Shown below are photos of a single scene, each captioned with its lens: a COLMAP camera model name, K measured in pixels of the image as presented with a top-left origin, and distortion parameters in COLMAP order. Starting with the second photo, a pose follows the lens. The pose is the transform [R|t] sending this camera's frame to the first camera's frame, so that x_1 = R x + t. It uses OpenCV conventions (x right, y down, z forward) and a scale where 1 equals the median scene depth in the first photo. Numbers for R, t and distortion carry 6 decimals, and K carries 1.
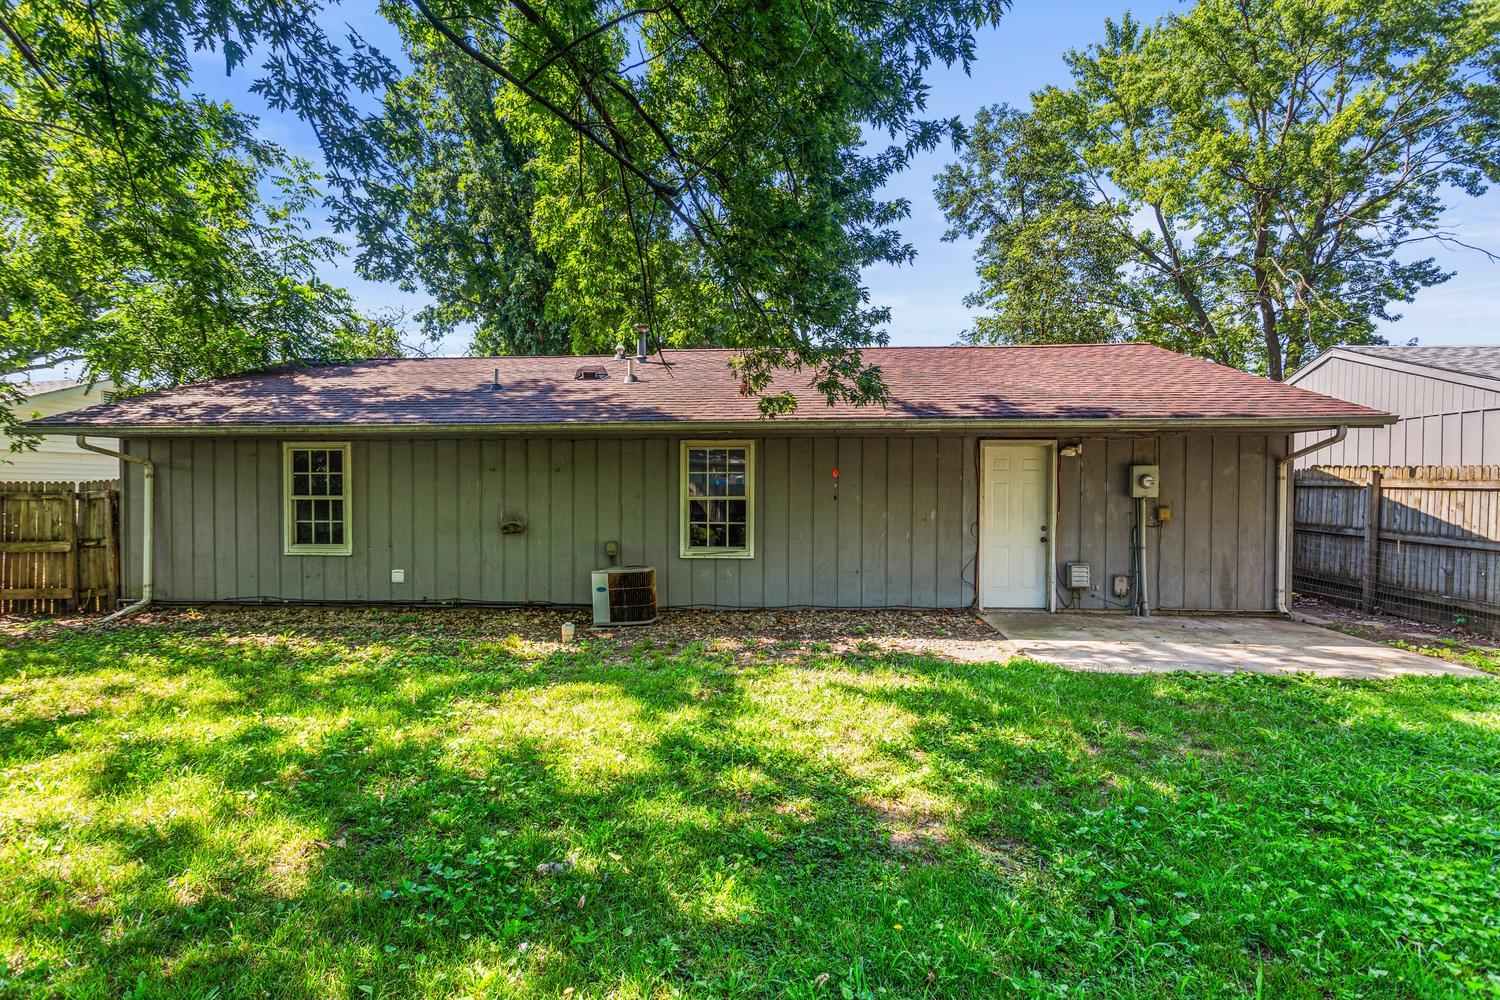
lens RADIAL K [[736.5, 0, 748.1], [0, 736.5, 483.7], [0, 0, 1]] dist [0.004406, 0.000689]
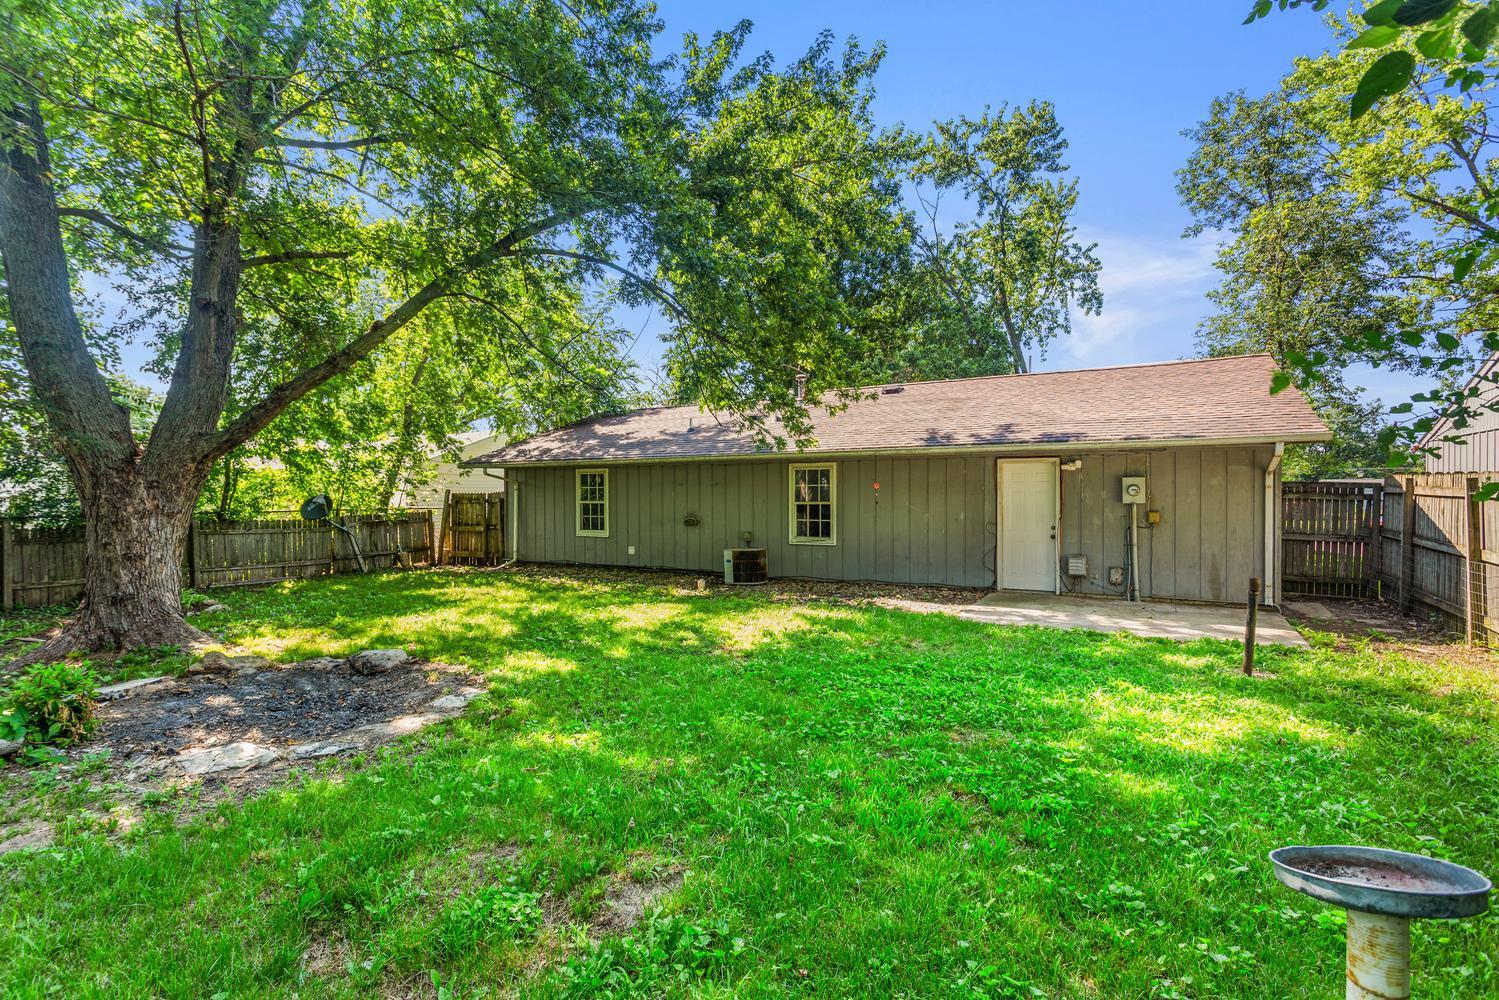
lens RADIAL K [[736.0, 0, 747.6], [0, 736.0, 483.7], [0, 0, 1]] dist [0.004406, 0.000689]
pose [[0.897117, -0.009404, -0.441693, 0.479939], [0.008033, 0.999955, -0.004974, -0.012167], [0.441720, 0.000914, 0.897152, -0.349540]]
